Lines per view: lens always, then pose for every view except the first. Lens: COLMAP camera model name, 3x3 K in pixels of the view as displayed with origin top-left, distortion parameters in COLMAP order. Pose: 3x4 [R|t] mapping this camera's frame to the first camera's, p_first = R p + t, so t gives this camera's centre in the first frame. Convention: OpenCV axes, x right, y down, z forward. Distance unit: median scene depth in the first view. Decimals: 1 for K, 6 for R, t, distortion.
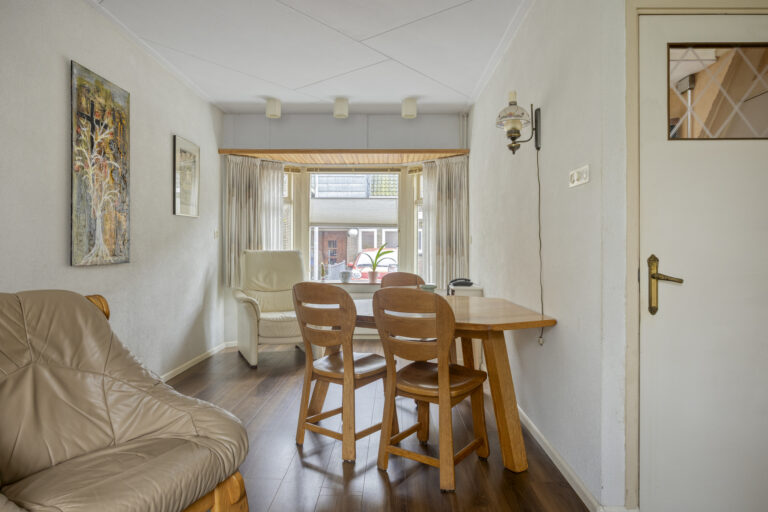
lens RADIAL K [[483.4, 0, 383.4], [0, 483.4, 245.4], [0, 0, 1]] dist [0.002516, 0.000046]
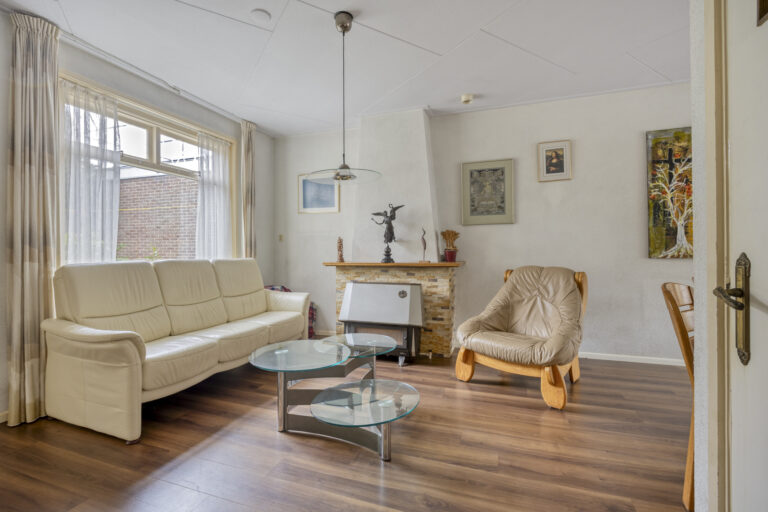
lens RADIAL K [[347.2, 0, 384.5], [0, 347.2, 252.2], [0, 0, 1]] dist [-0.002325, -0.000257]
pose [[-0.316395, 0.005940, -0.948609, 0.500417], [0.018630, 0.999826, 0.000046, 0.004658], [0.948445, -0.017658, -0.316451, 0.353204]]
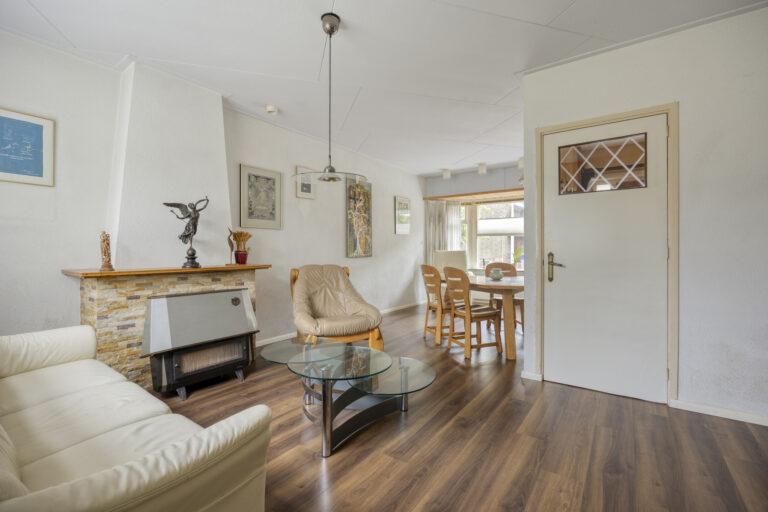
lens RADIAL K [[347.2, 0, 384.5], [0, 347.2, 252.2], [0, 0, 1]] dist [-0.002325, -0.000257]
pose [[0.826640, -0.002238, -0.562727, 0.381276], [0.011930, 0.999837, 0.013548, -0.004717], [0.562605, -0.017913, 0.826532, -0.286465]]
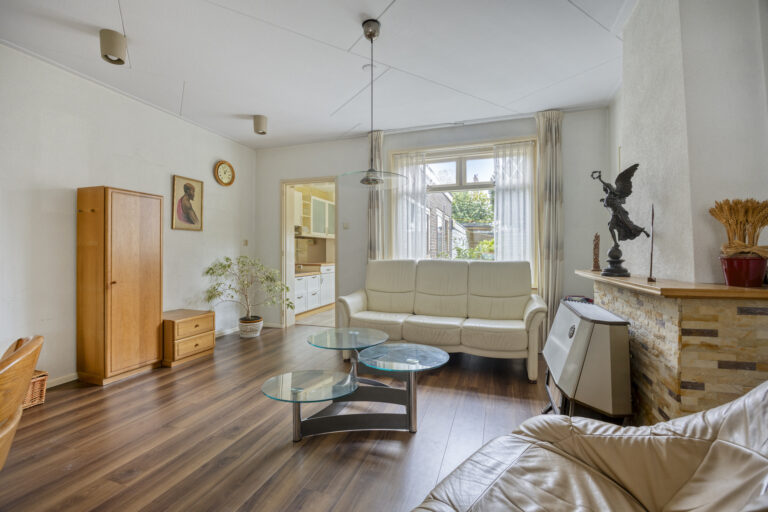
lens RADIAL K [[340.4, 0, 384.0], [0, 340.4, 256.0], [0, 0, 1]] dist [-0.001033, -0.000059]
pose [[-0.952729, -0.002999, 0.303806, -0.185944], [-0.005114, 0.999968, -0.006166, 0.008395], [-0.303778, -0.007429, -0.952714, 0.638129]]
